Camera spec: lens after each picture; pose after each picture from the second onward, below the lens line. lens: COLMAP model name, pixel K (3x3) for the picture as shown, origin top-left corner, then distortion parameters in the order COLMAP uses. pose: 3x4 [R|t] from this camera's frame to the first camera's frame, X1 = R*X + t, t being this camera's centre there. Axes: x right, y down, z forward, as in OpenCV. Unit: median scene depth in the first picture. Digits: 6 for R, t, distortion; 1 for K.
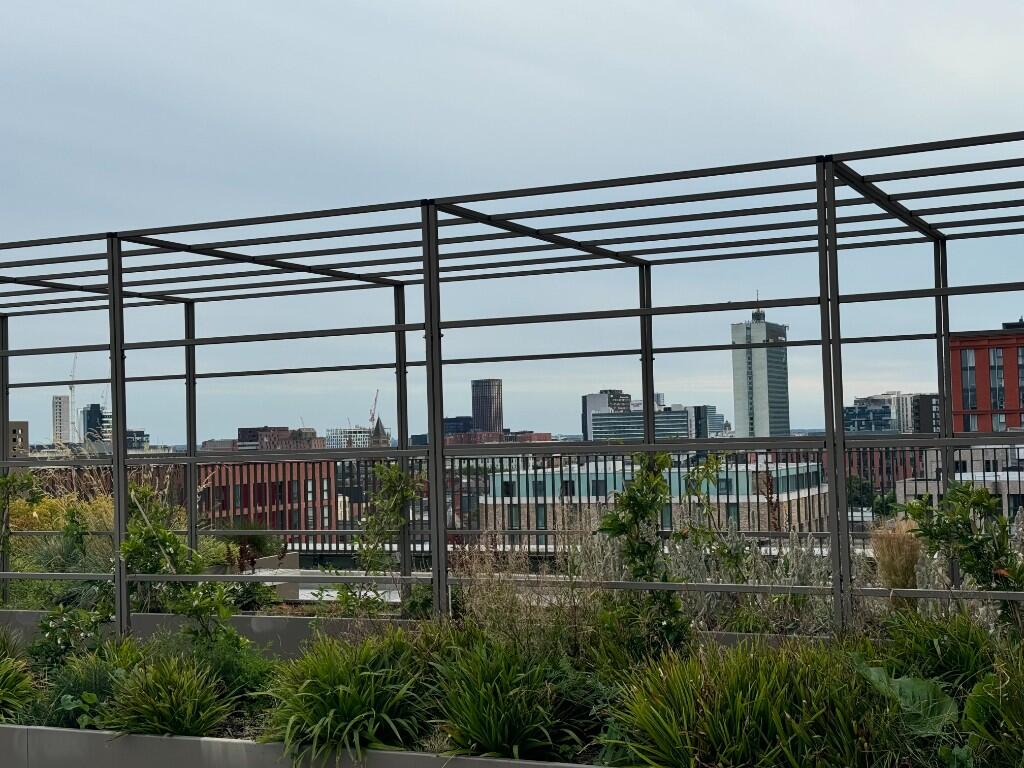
lens RADIAL K [[1402.8, 0, 518.7], [0, 1402.8, 378.4], [0, 0, 1]] dist [0.169379, 0.000000]
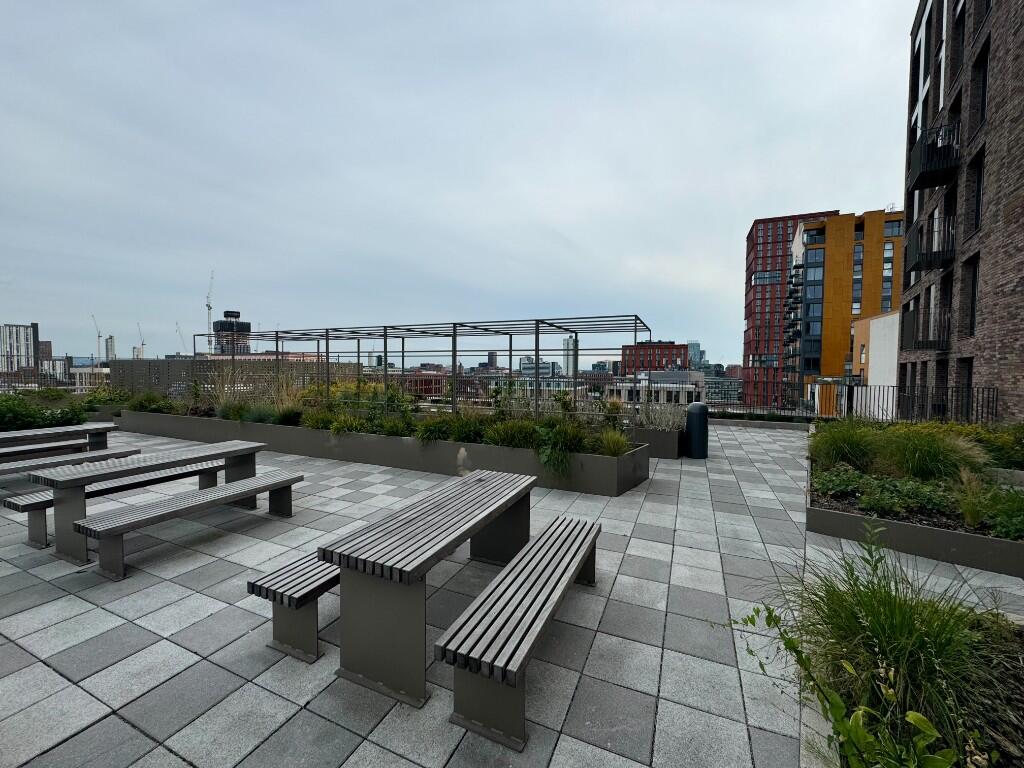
lens RADIAL K [[406.4, 0, 512.7], [0, 406.4, 379.0], [0, 0, 1]] dist [-0.002664, 0.000297]
pose [[0.998932, 0.036119, 0.028803, 0.057221], [-0.037953, 0.997104, 0.065898, -0.025143], [-0.026340, -0.066921, 0.997411, -0.198763]]
